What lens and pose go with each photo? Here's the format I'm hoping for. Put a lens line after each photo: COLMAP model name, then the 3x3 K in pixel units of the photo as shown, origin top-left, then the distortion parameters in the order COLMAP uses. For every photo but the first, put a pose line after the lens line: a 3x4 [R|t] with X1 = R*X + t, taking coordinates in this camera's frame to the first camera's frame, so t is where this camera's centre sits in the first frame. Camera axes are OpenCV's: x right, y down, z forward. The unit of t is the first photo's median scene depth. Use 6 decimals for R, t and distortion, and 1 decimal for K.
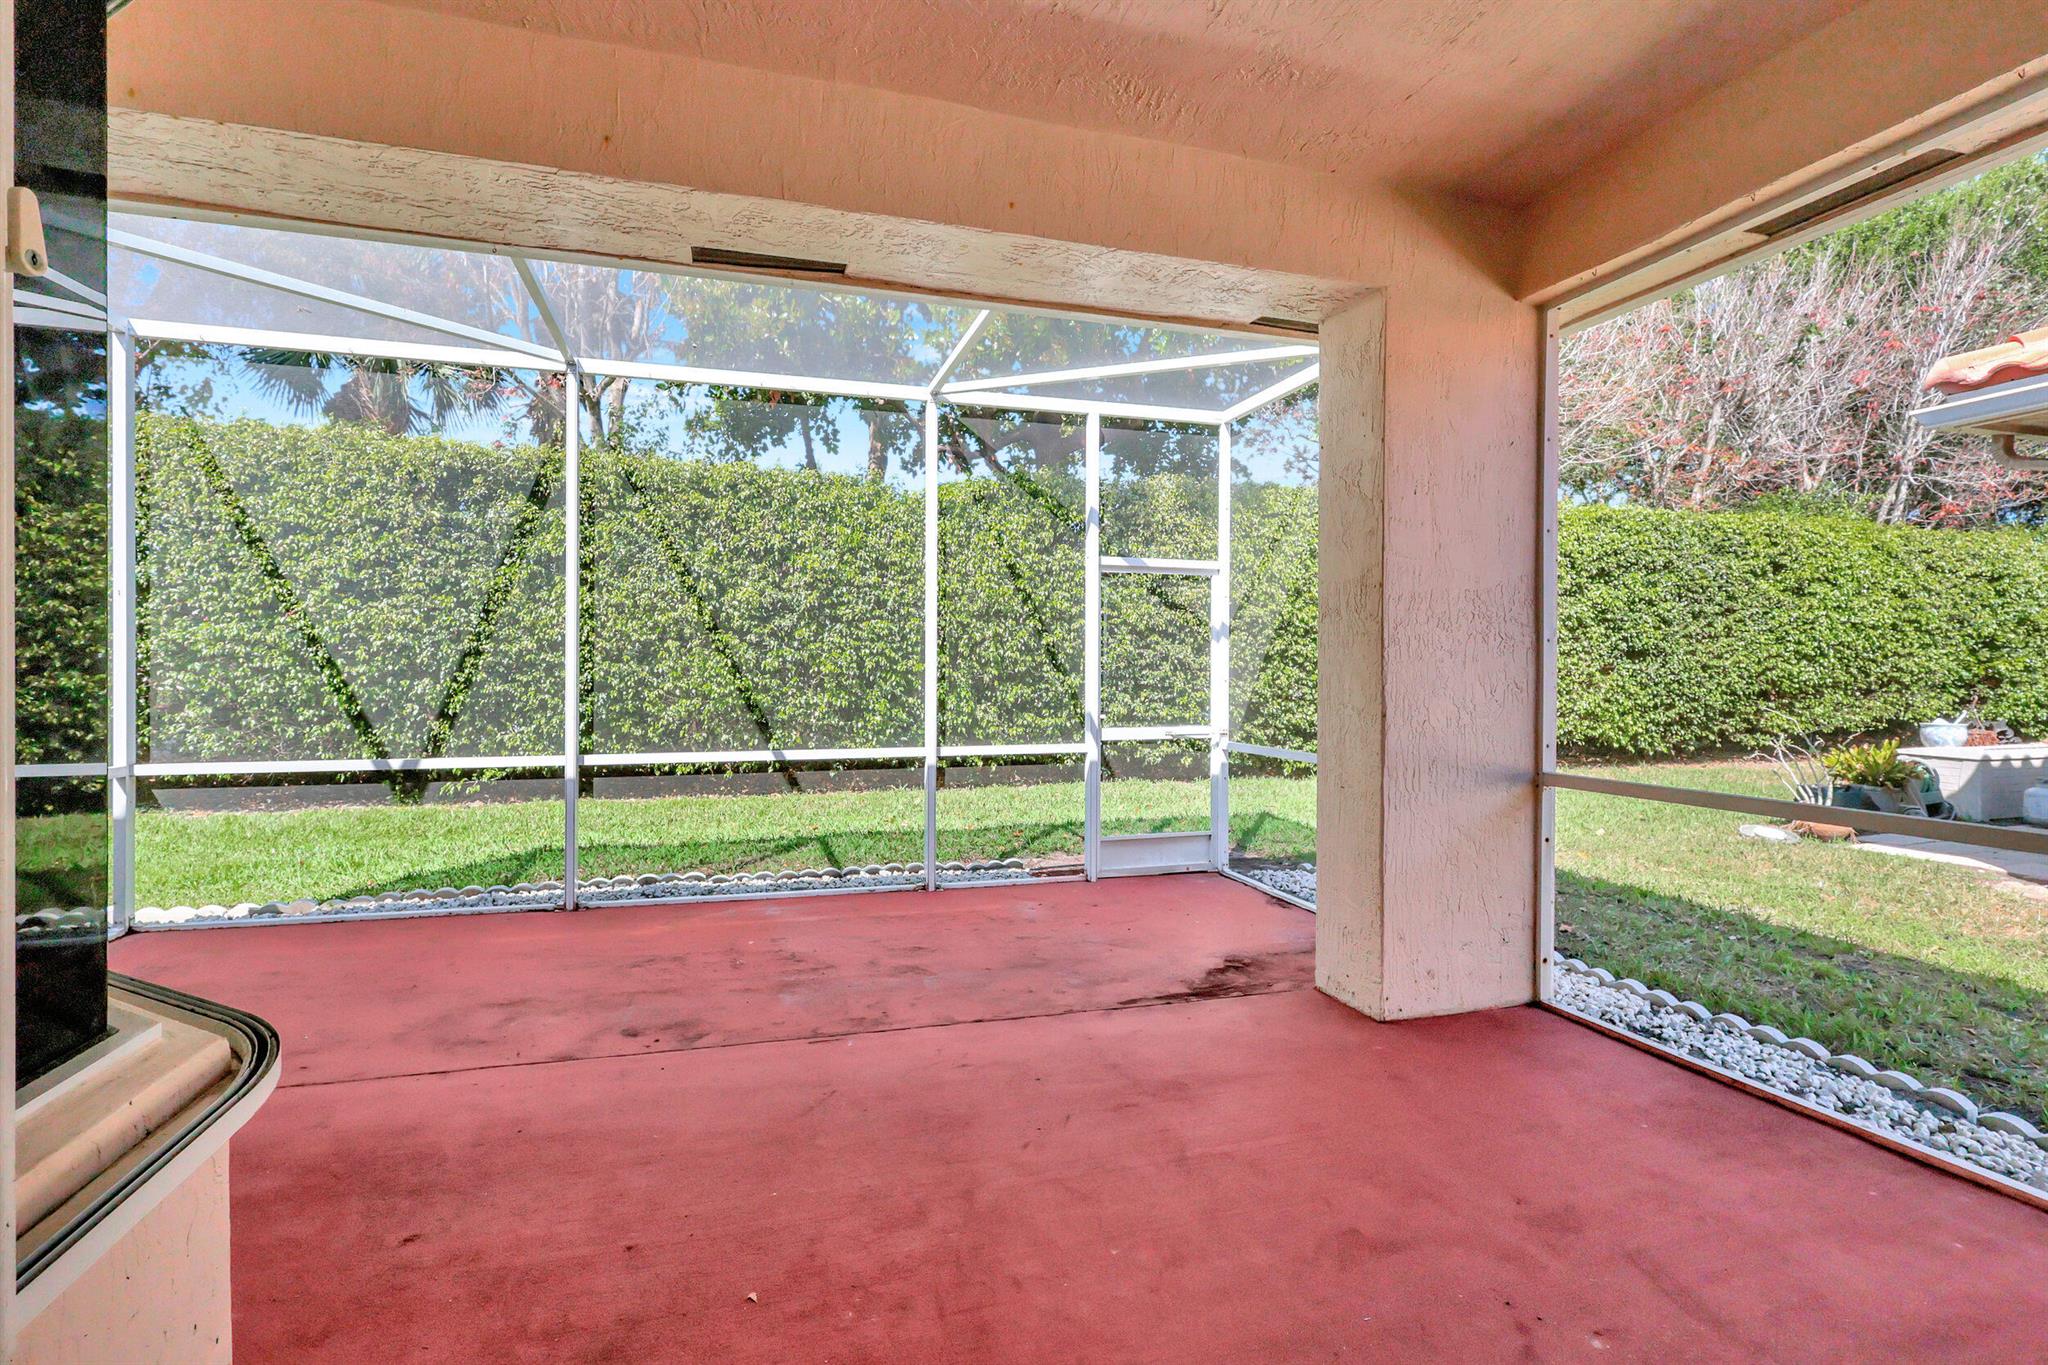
lens RADIAL K [[960.9, 0, 1031.6], [0, 960.9, 677.8], [0, 0, 1]] dist [0.006543, -0.001795]
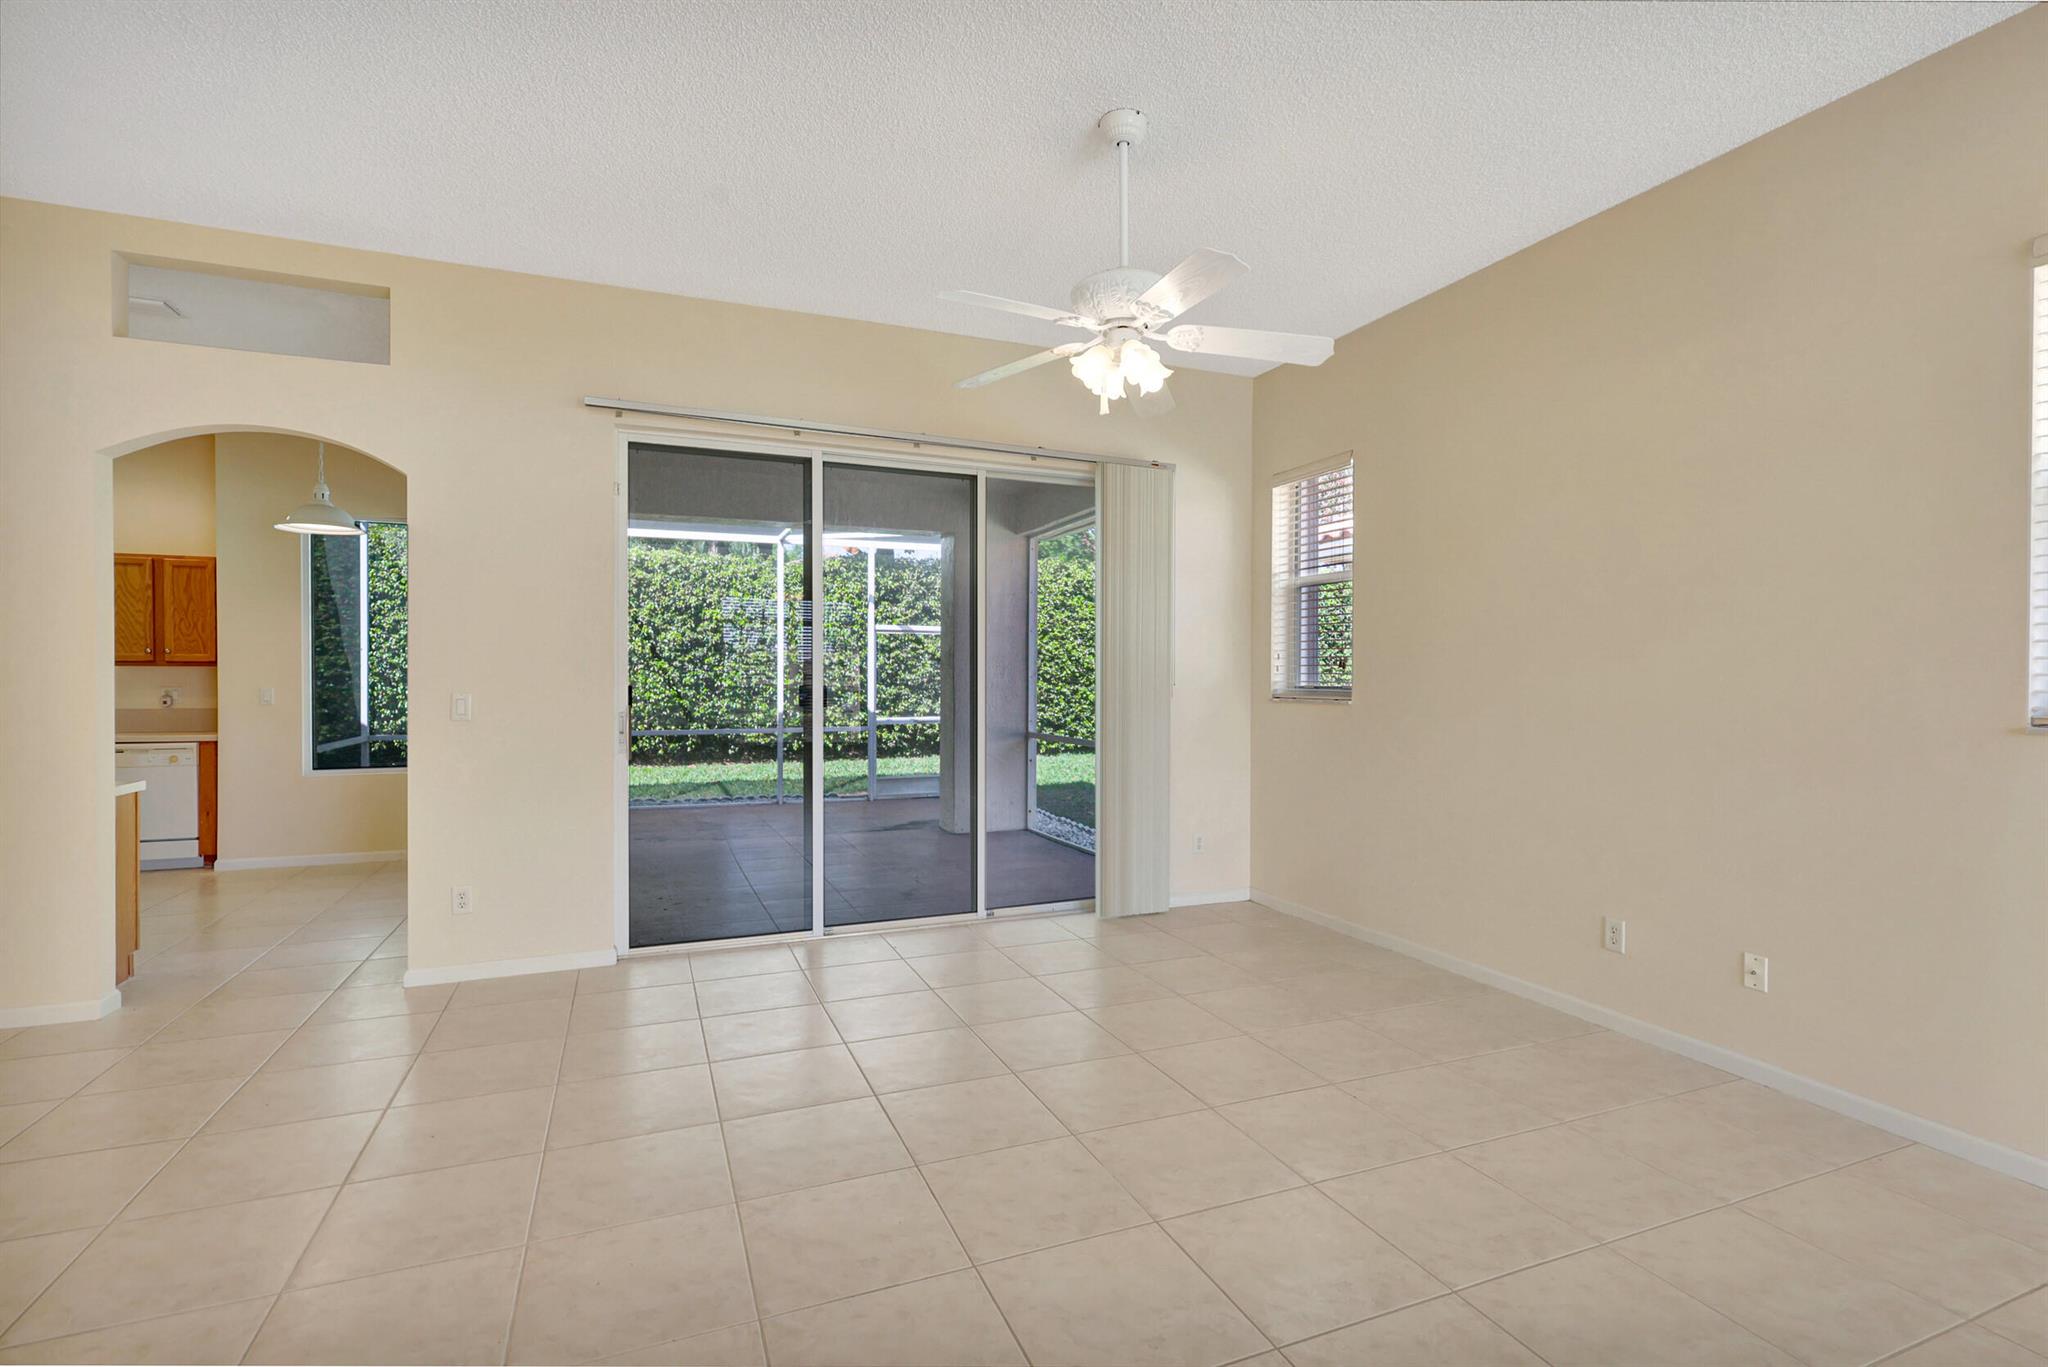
lens RADIAL K [[960.9, 0, 1019.6], [0, 960.9, 682.5], [0, 0, 1]] dist [0.006543, -0.001795]
pose [[0.996895, -0.000461, 0.078742, 0.148926], [0.000548, 0.999999, -0.001086, -0.009903], [-0.078741, 0.001126, 0.996894, -0.635347]]
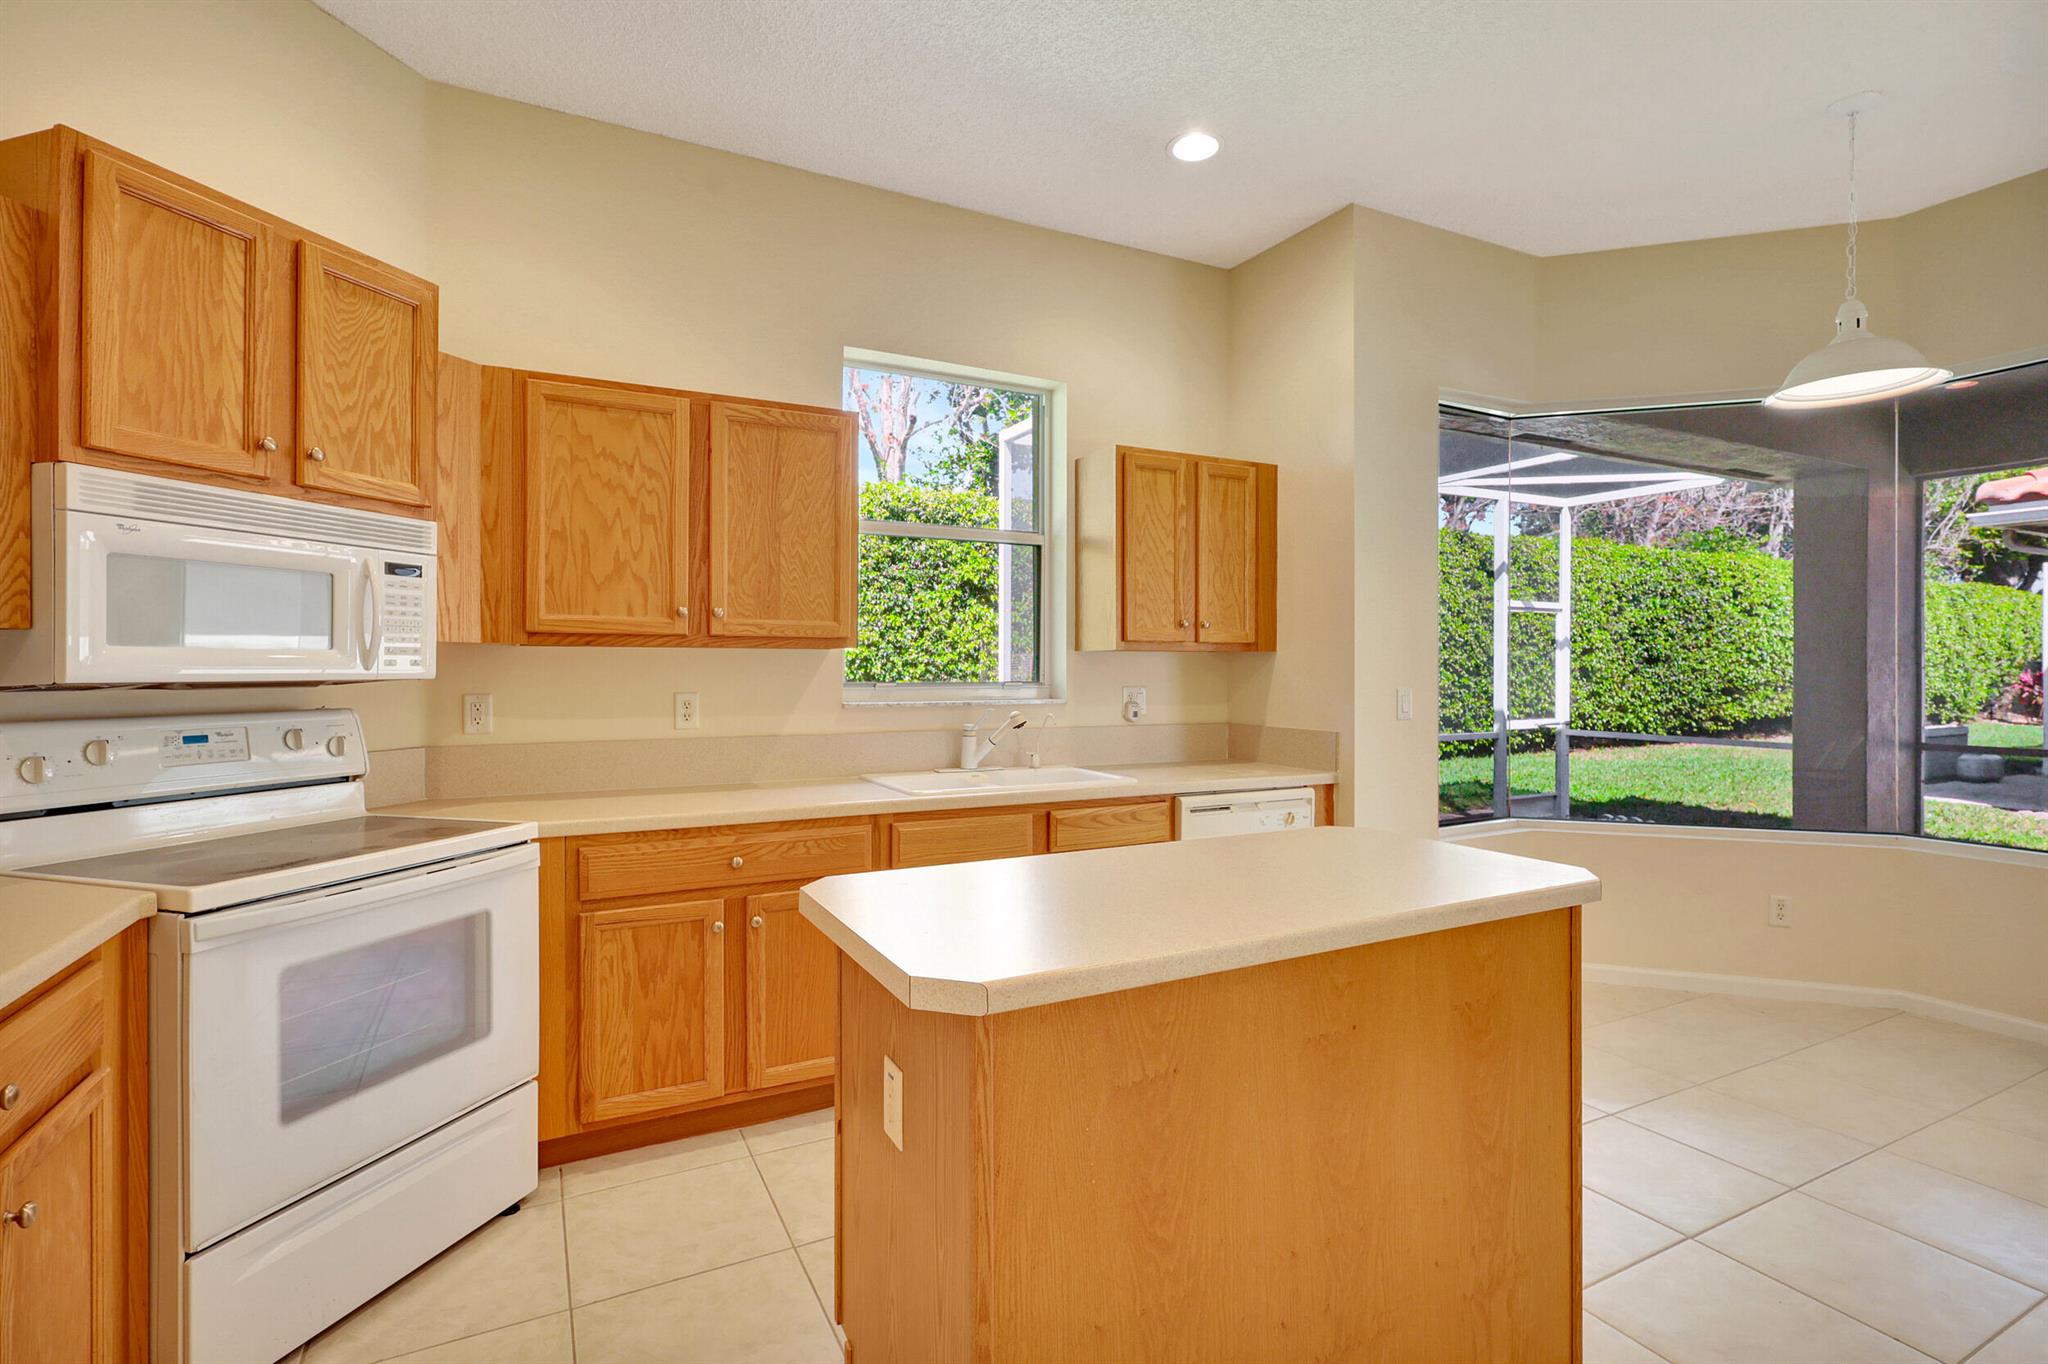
lens RADIAL K [[960.9, 0, 1038.3], [0, 960.9, 664.8], [0, 0, 1]] dist [0.006543, -0.001795]
pose [[0.984299, -0.000129, 0.176510, -0.645770], [0.001499, 0.999970, -0.007630, -0.015143], [-0.176504, 0.007774, 0.984269, -0.212120]]
